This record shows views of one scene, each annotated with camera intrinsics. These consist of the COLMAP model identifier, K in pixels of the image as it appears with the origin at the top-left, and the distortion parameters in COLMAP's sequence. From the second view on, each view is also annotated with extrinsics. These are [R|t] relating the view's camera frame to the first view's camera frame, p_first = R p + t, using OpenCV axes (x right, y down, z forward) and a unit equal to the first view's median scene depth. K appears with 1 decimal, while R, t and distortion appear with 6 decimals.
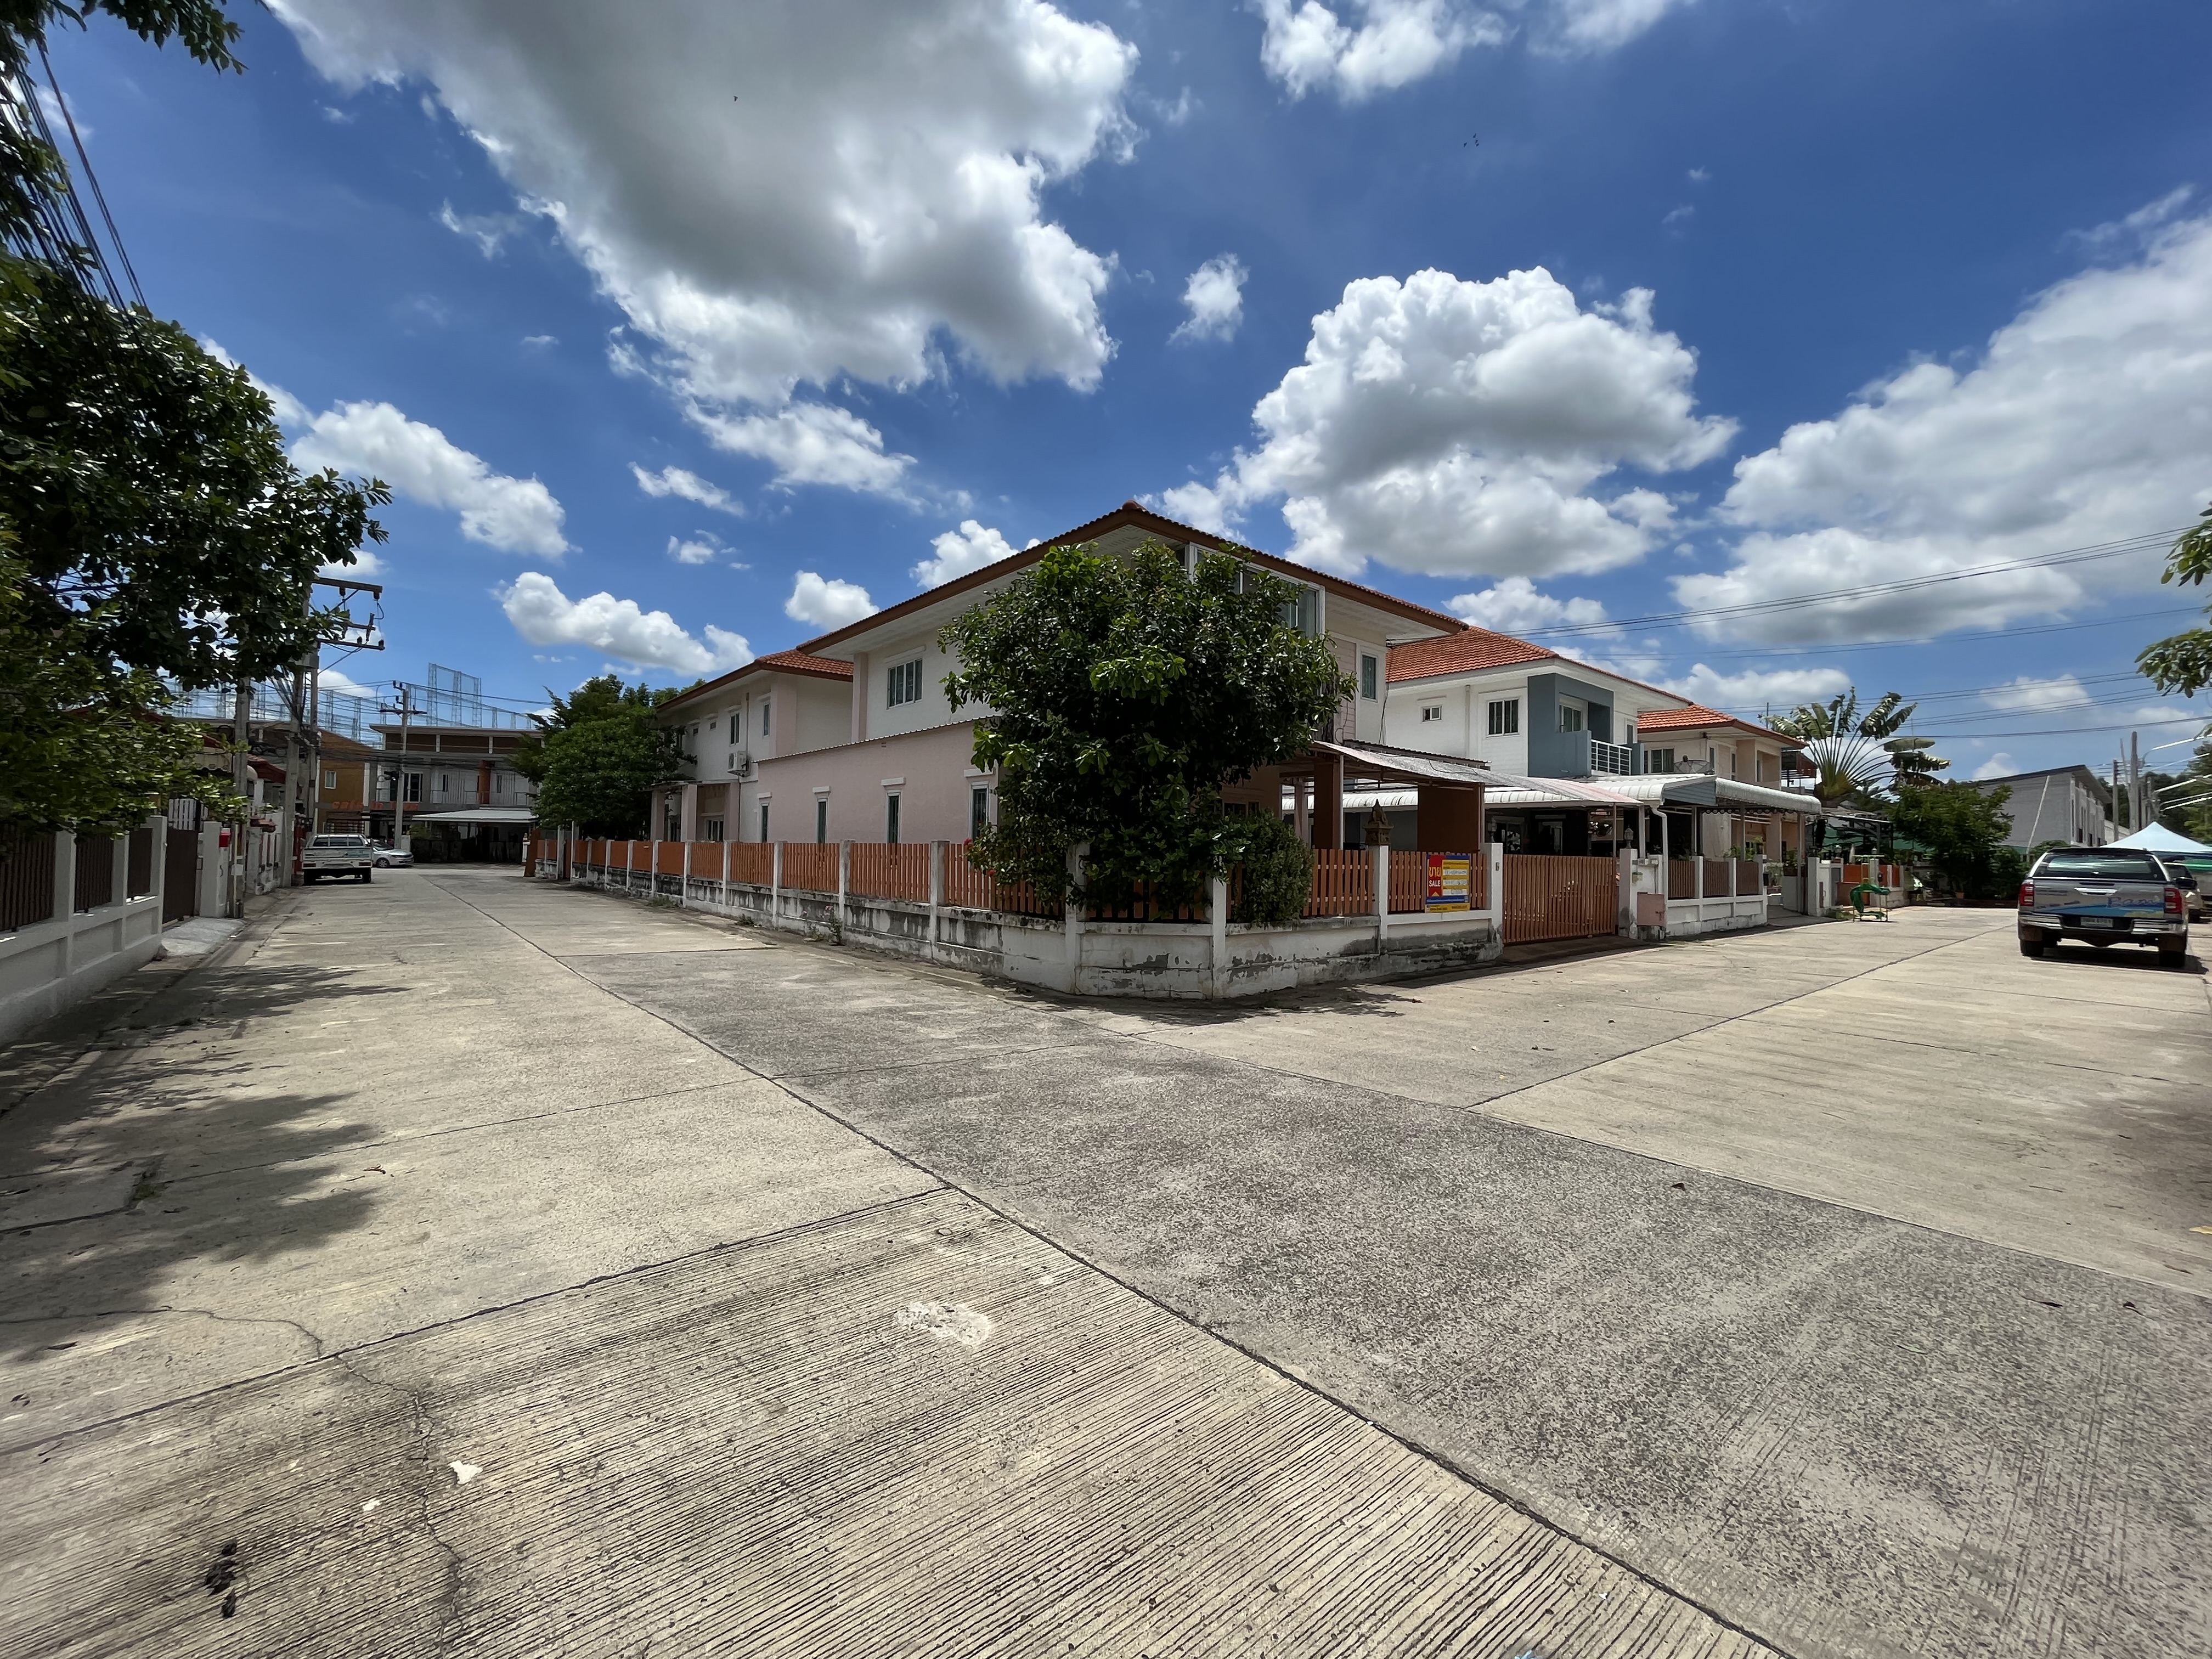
lens RADIAL K [[894.2, 0, 1102.3], [0, 894.2, 826.7], [0, 0, 1]] dist [-0.001859, -0.000074]
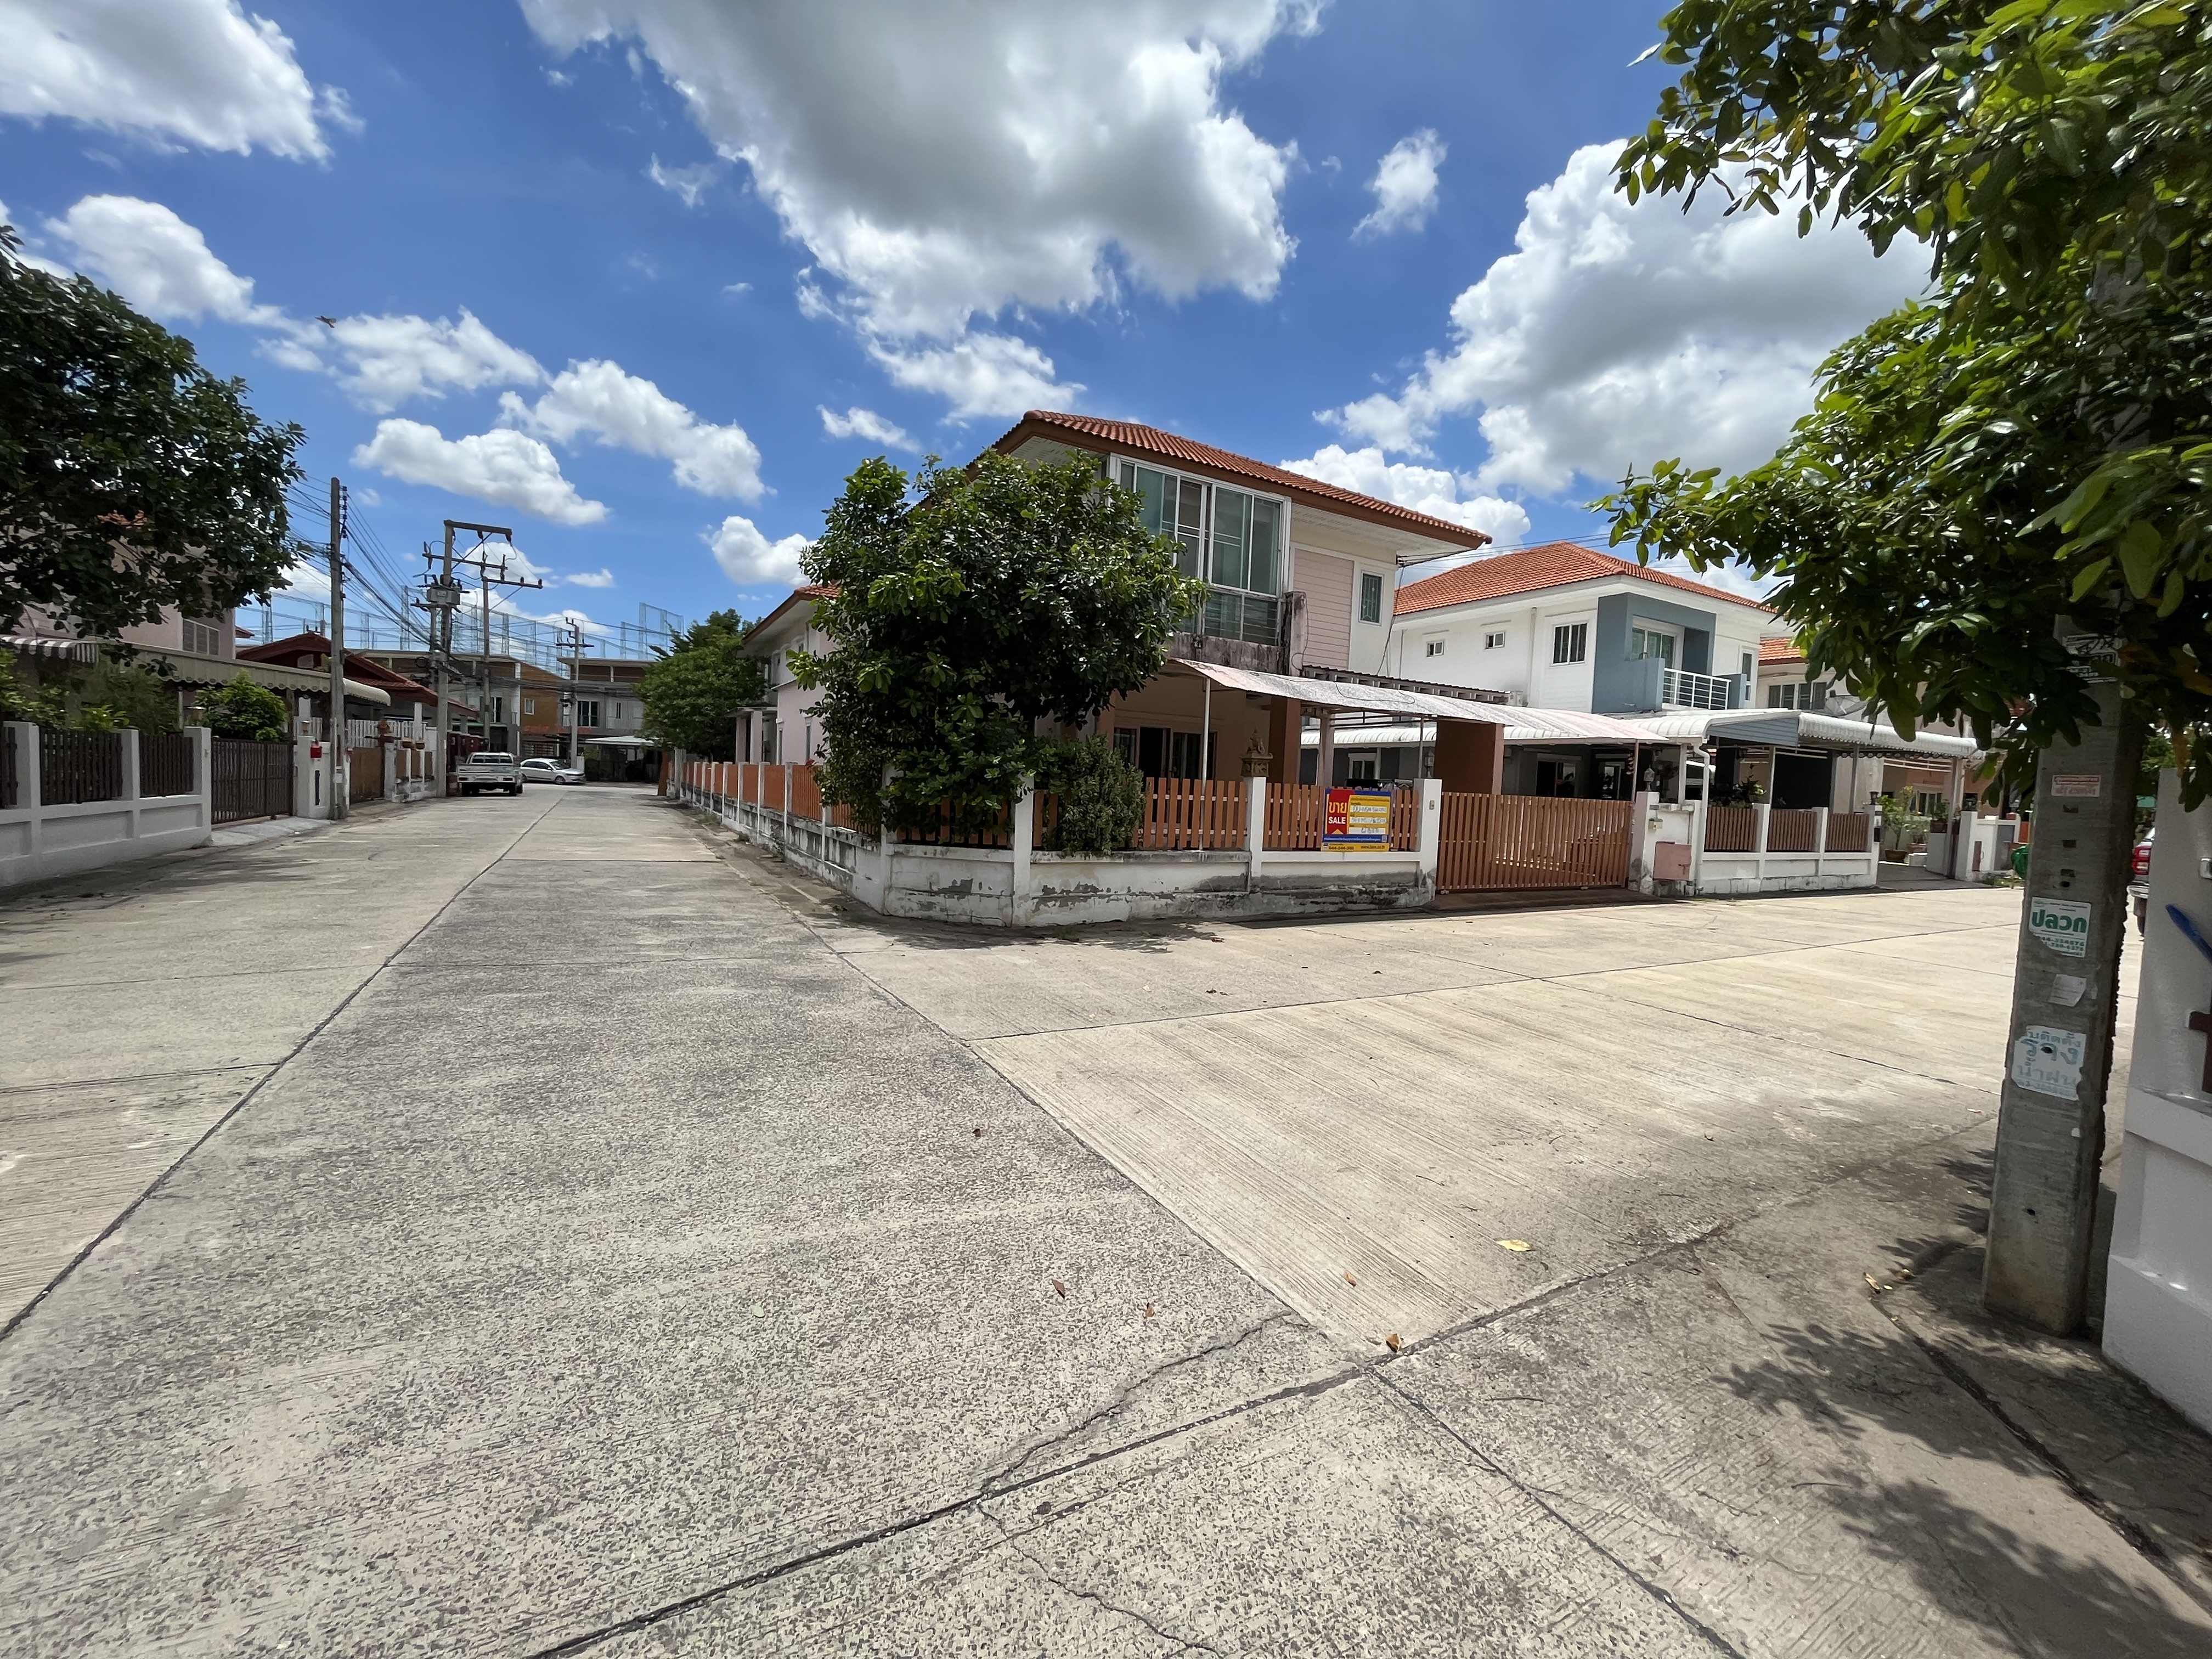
lens RADIAL K [[894.2, 0, 1102.3], [0, 894.2, 826.7], [0, 0, 1]] dist [-0.001859, -0.000074]
pose [[0.982668, 0.033980, -0.182231, 0.381000], [-0.020746, 0.997039, 0.074046, 0.008265], [0.184207, -0.068982, 0.980464, 0.060029]]
